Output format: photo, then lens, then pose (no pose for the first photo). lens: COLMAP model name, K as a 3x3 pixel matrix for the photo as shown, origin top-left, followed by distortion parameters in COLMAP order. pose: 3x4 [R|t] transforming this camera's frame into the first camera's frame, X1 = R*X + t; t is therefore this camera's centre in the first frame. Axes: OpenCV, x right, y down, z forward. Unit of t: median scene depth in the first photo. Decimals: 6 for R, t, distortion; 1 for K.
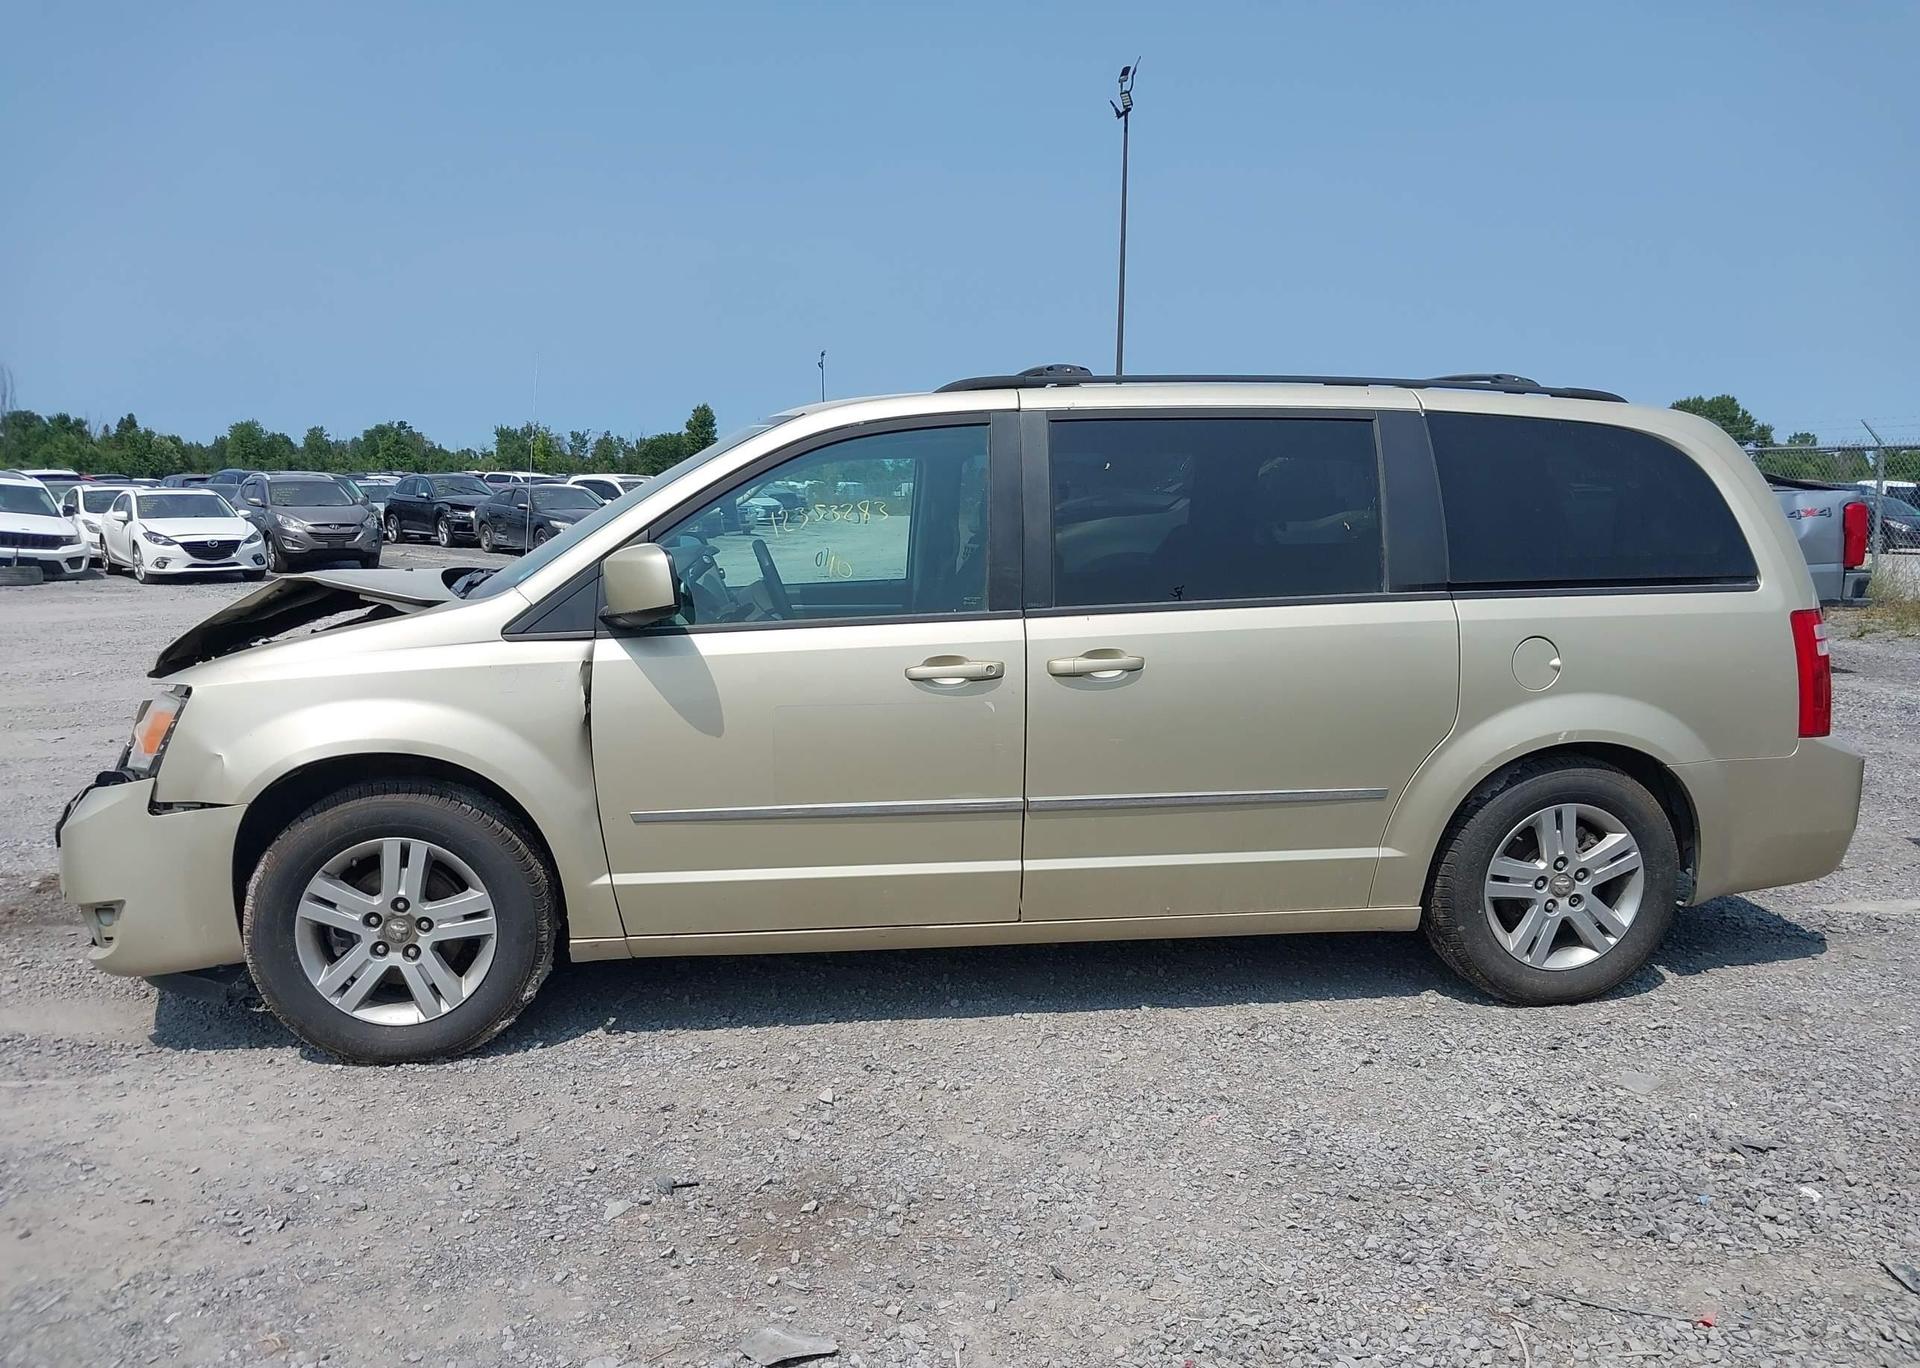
lens RADIAL K [[1550.5, 0, 994.9], [0, 1550.5, 683.8], [0, 0, 1]] dist [0.035927, -0.016358]
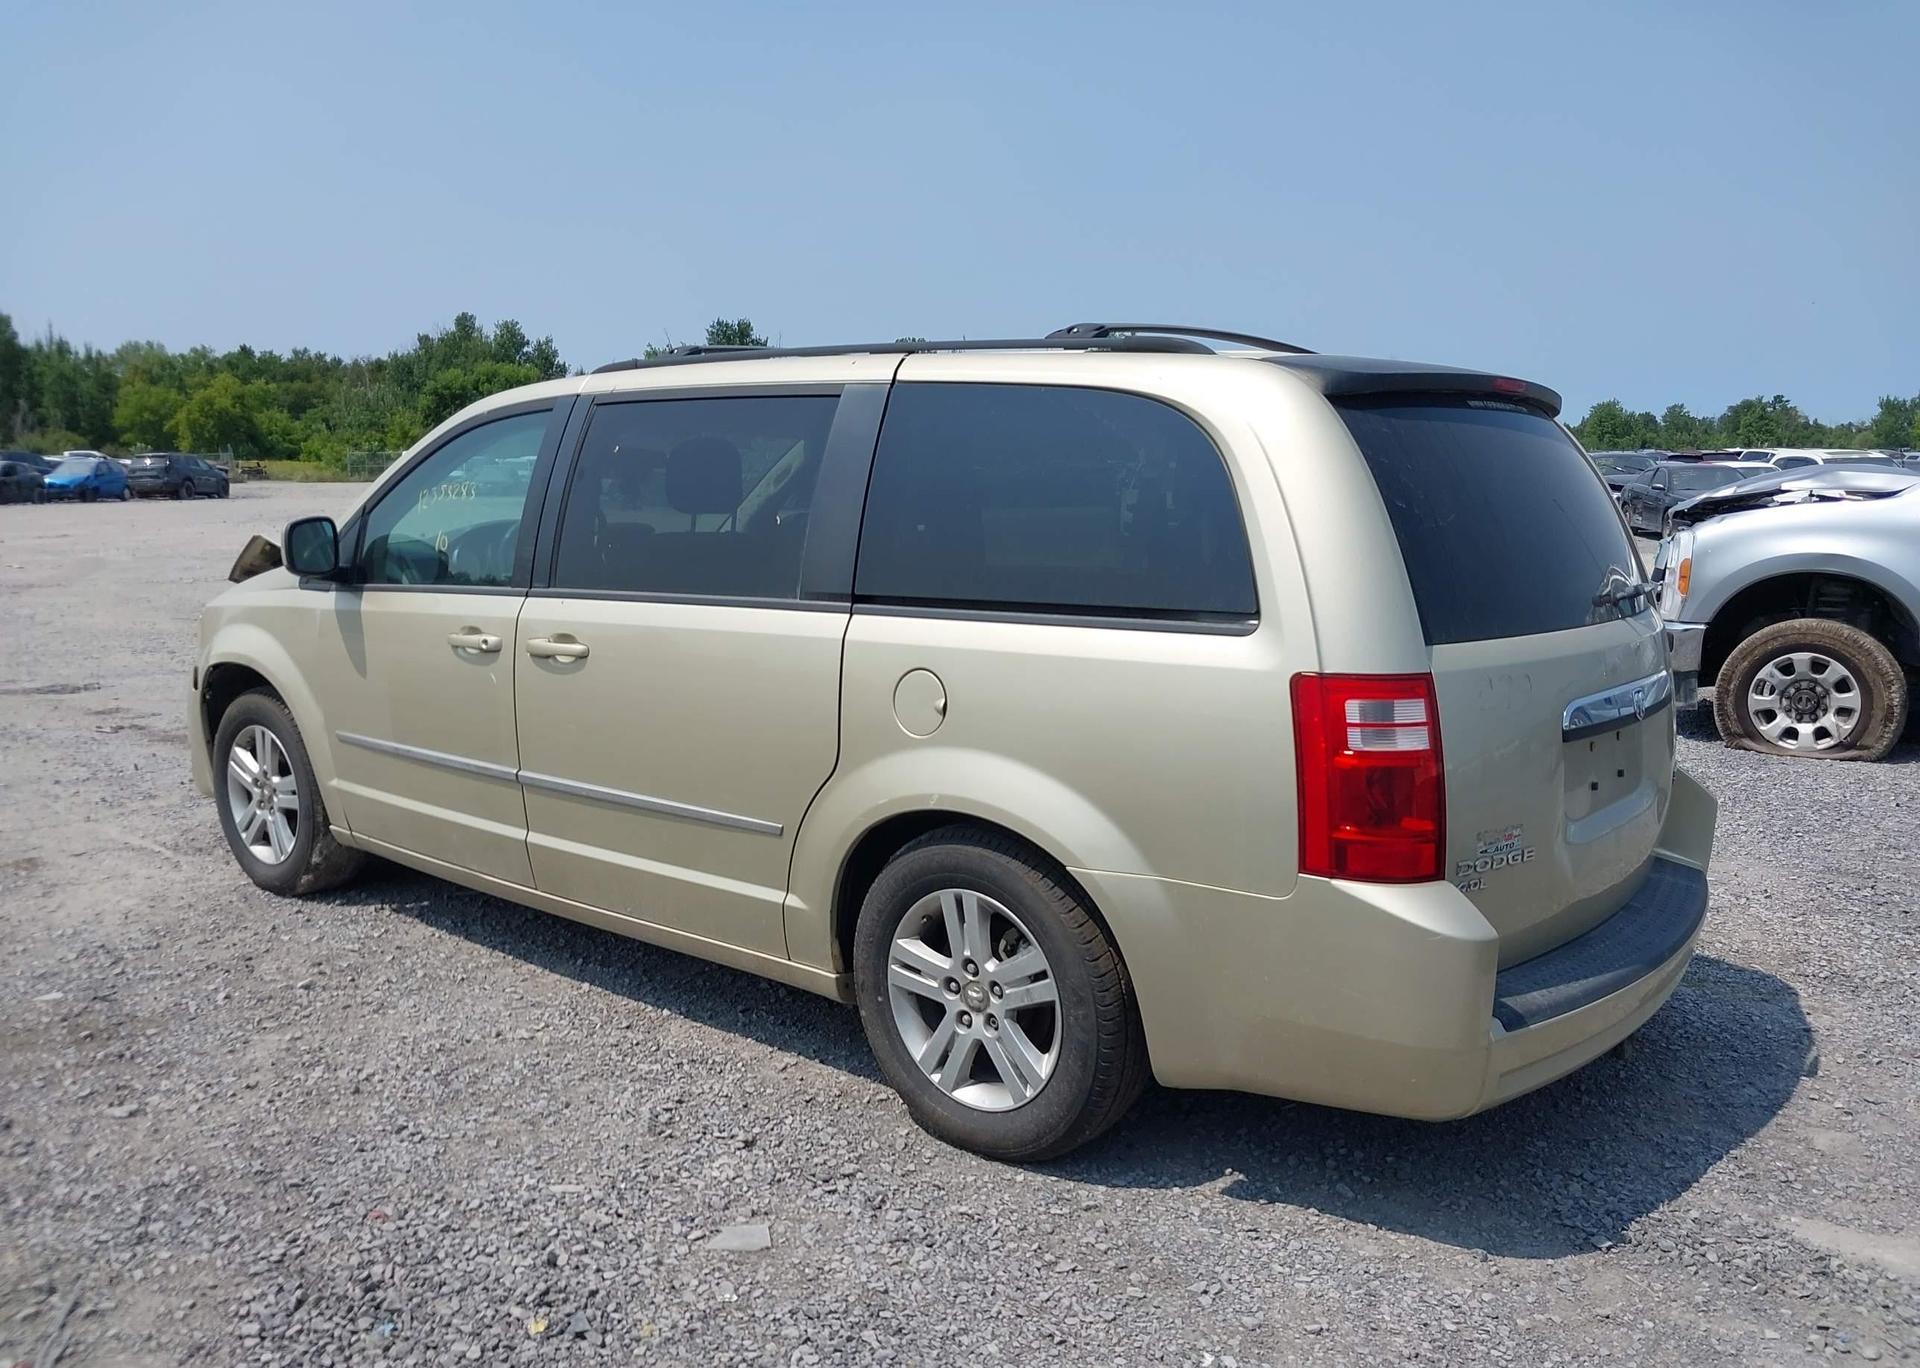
lens RADIAL K [[1550.5, 0, 994.9], [0, 1550.5, 683.8], [0, 0, 1]] dist [0.035927, -0.016358]
pose [[0.662359, 0.105482, -0.741723, 0.953147], [-0.095274, 0.993860, 0.056259, -0.070015], [0.743103, 0.033403, 0.668342, 0.508559]]
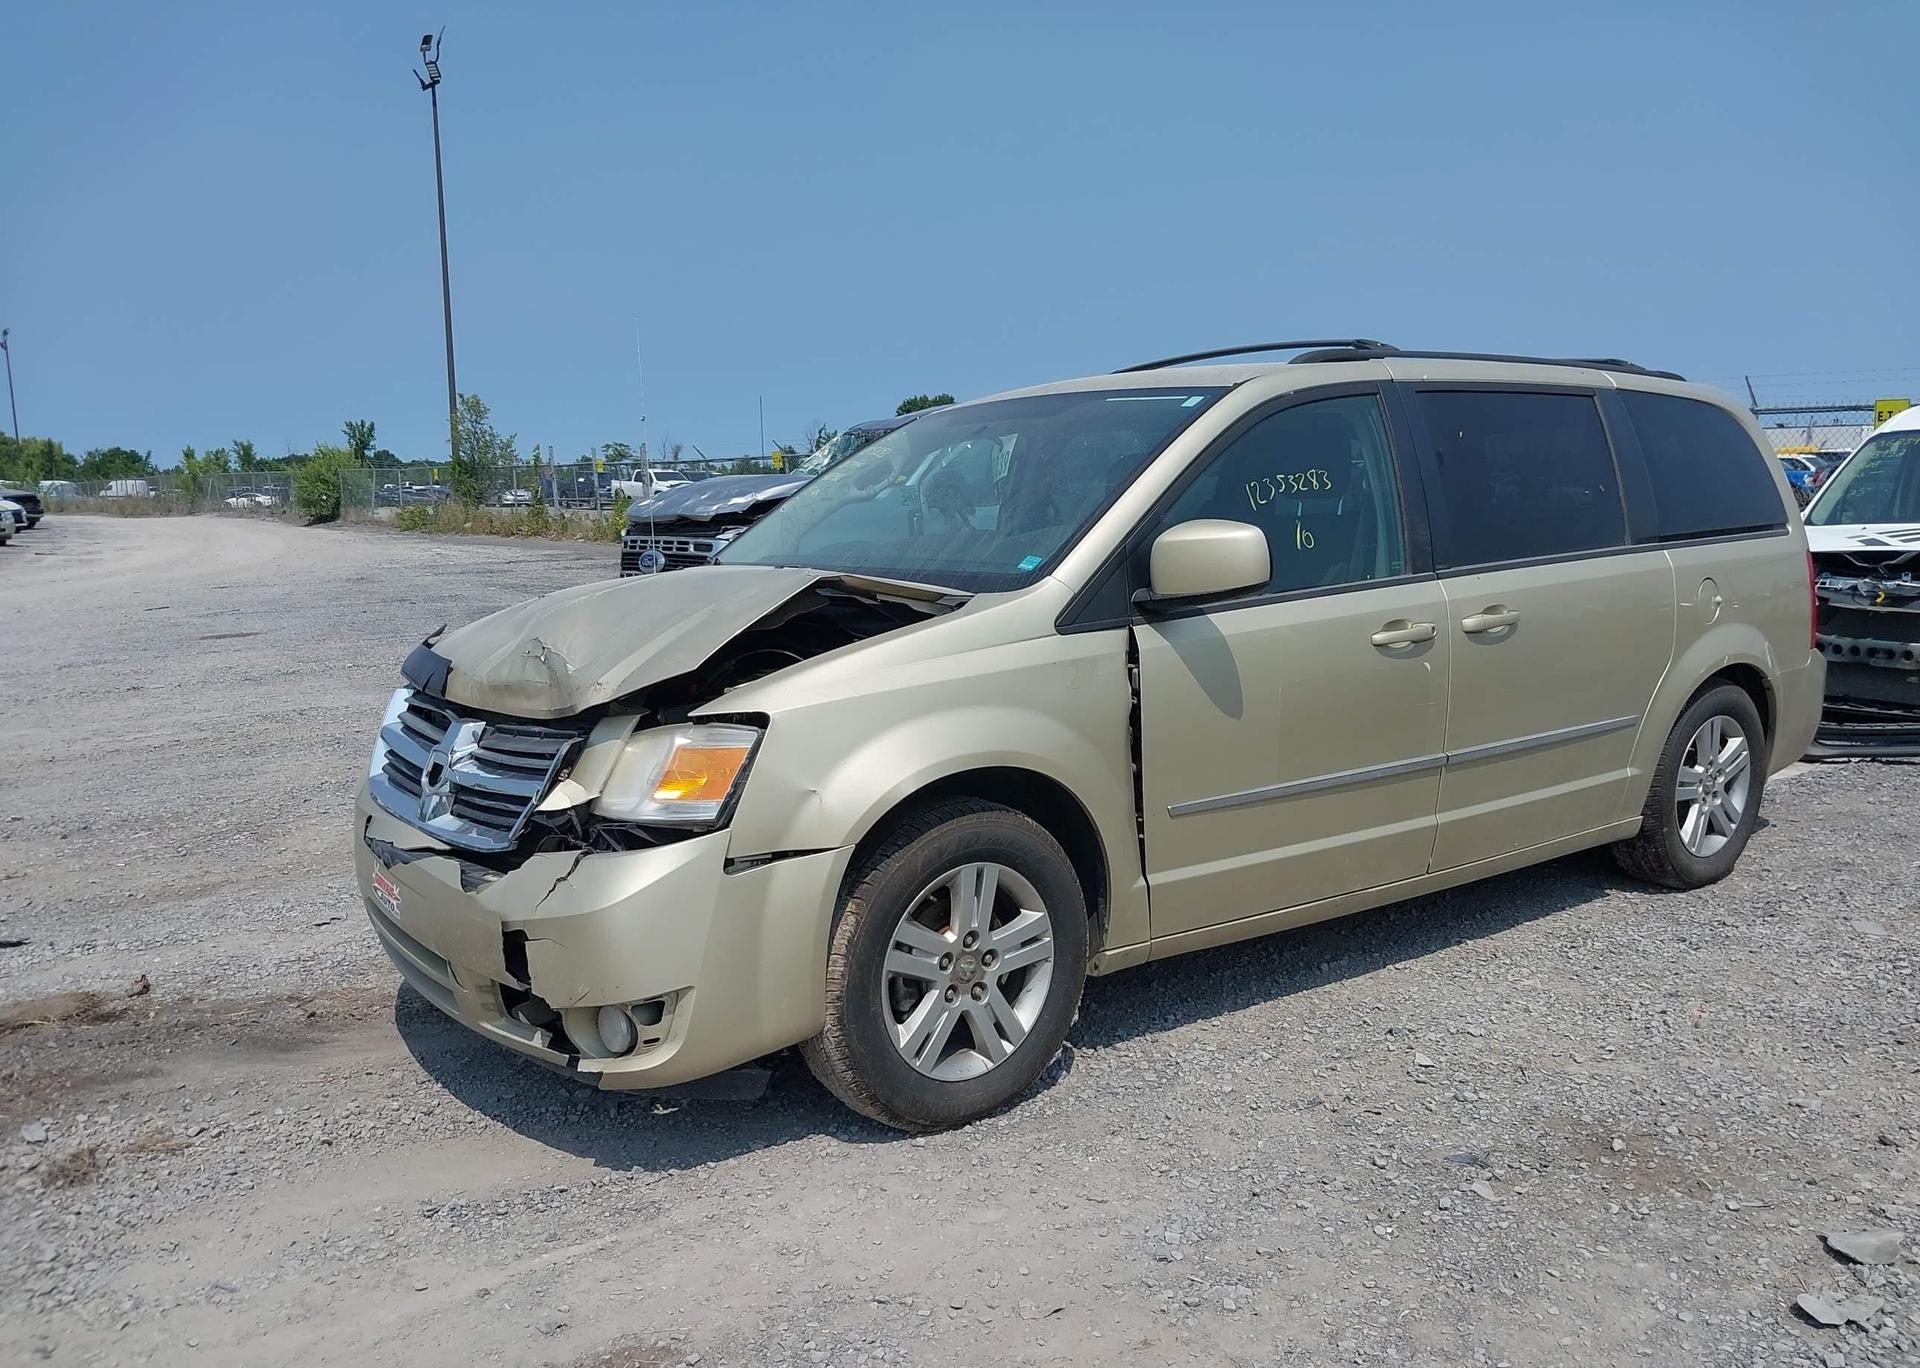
lens RADIAL K [[1520.9, 0, 969.6], [0, 1520.9, 714.1], [0, 0, 1]] dist [0.037811, -0.083314]
pose [[0.890616, -0.087833, 0.446193, -0.689342], [0.075930, 0.996118, 0.044526, -0.021752], [-0.448372, -0.005777, 0.893828, 0.209998]]
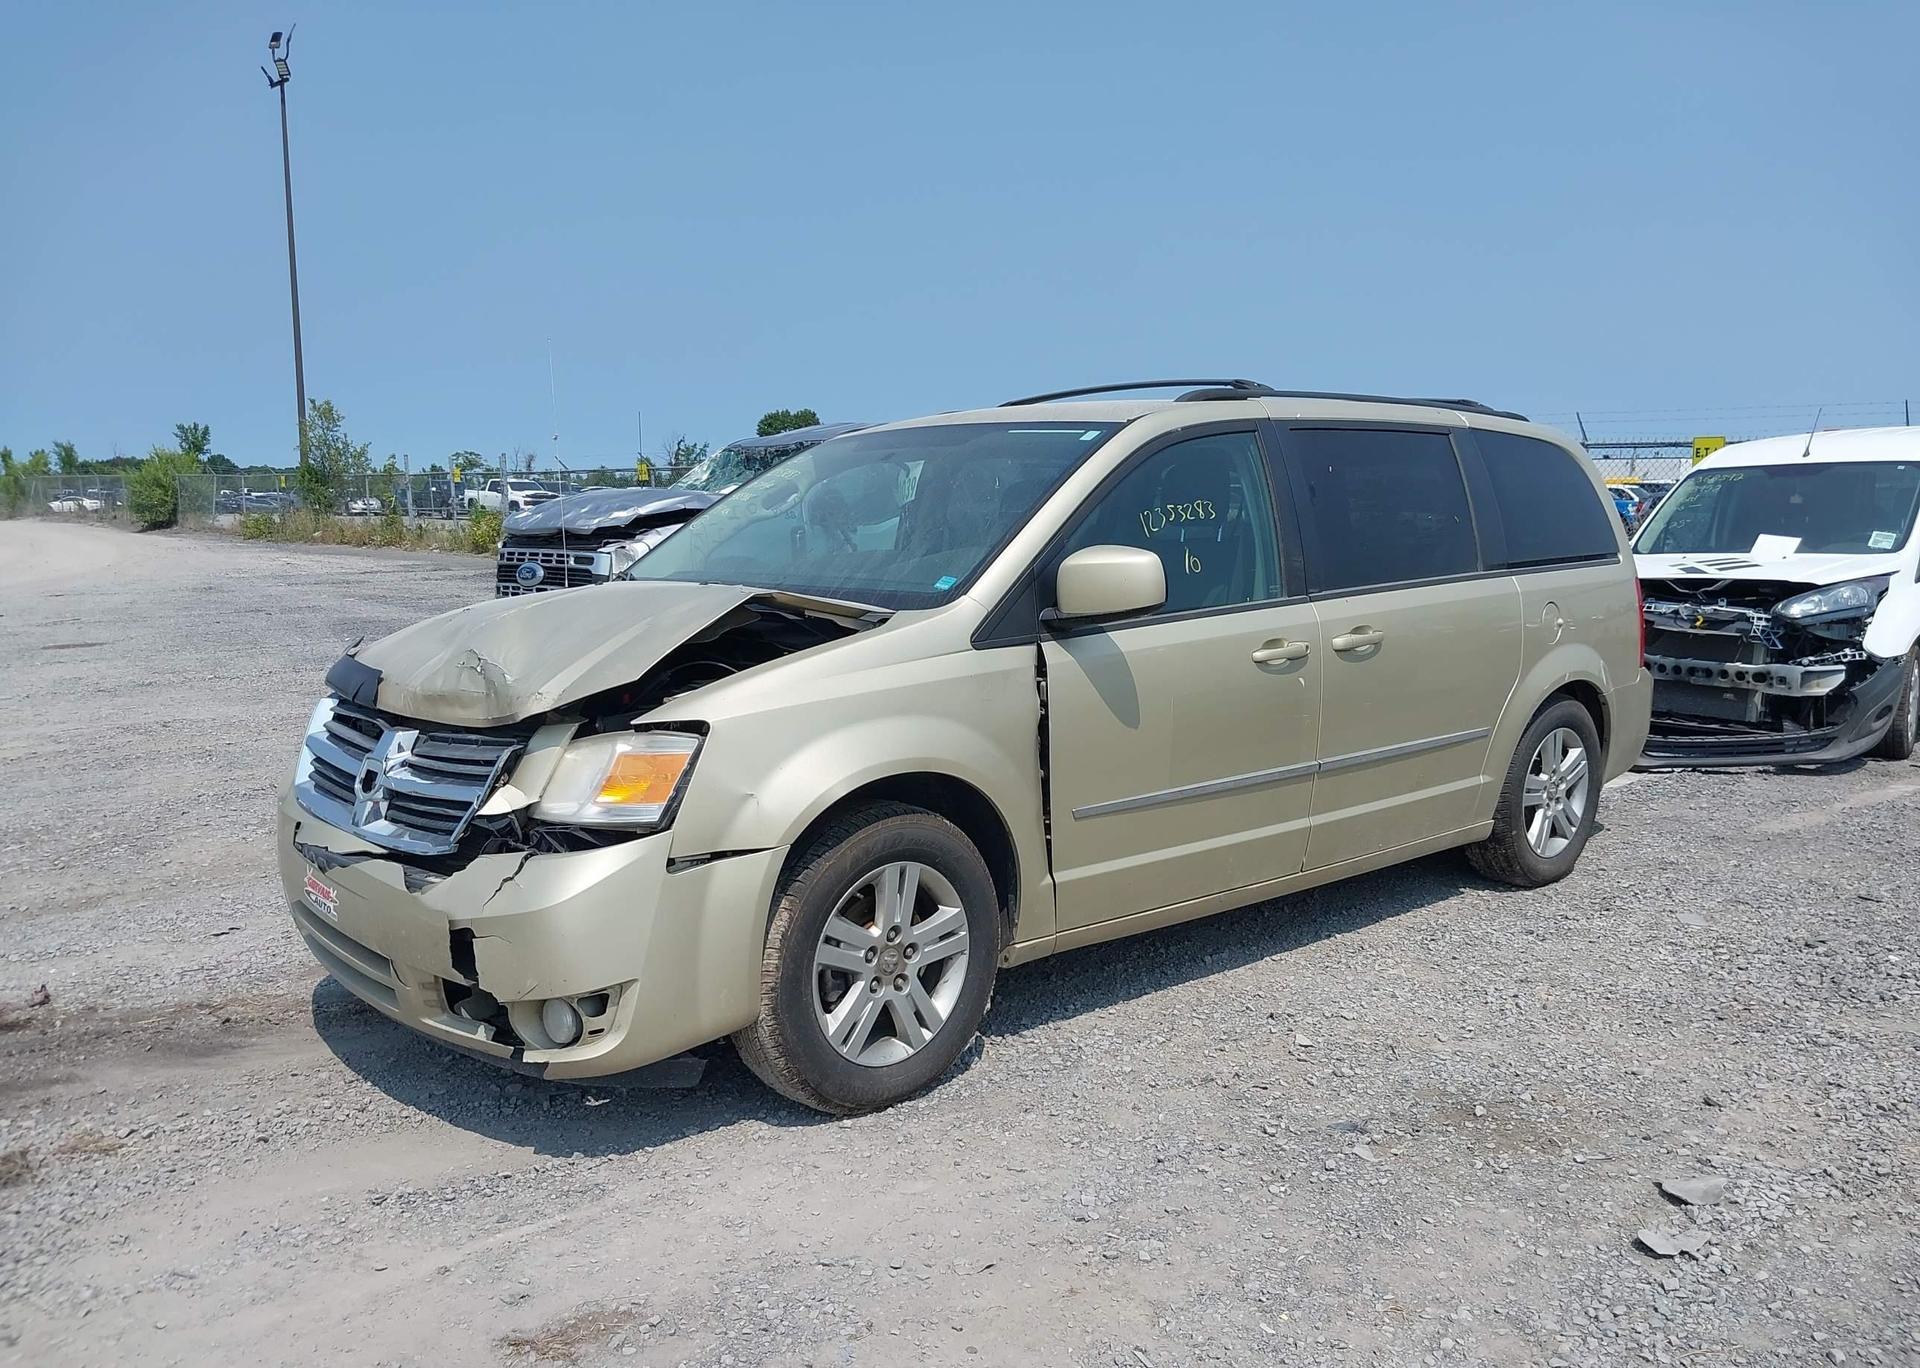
lens RADIAL K [[1520.9, 0, 969.6], [0, 1520.9, 714.1], [0, 0, 1]] dist [0.037811, -0.083314]
pose [[0.845002, -0.080926, 0.528604, -0.747852], [0.069708, 0.996718, 0.041159, -0.023523], [-0.530200, 0.002069, 0.847870, 0.175828]]
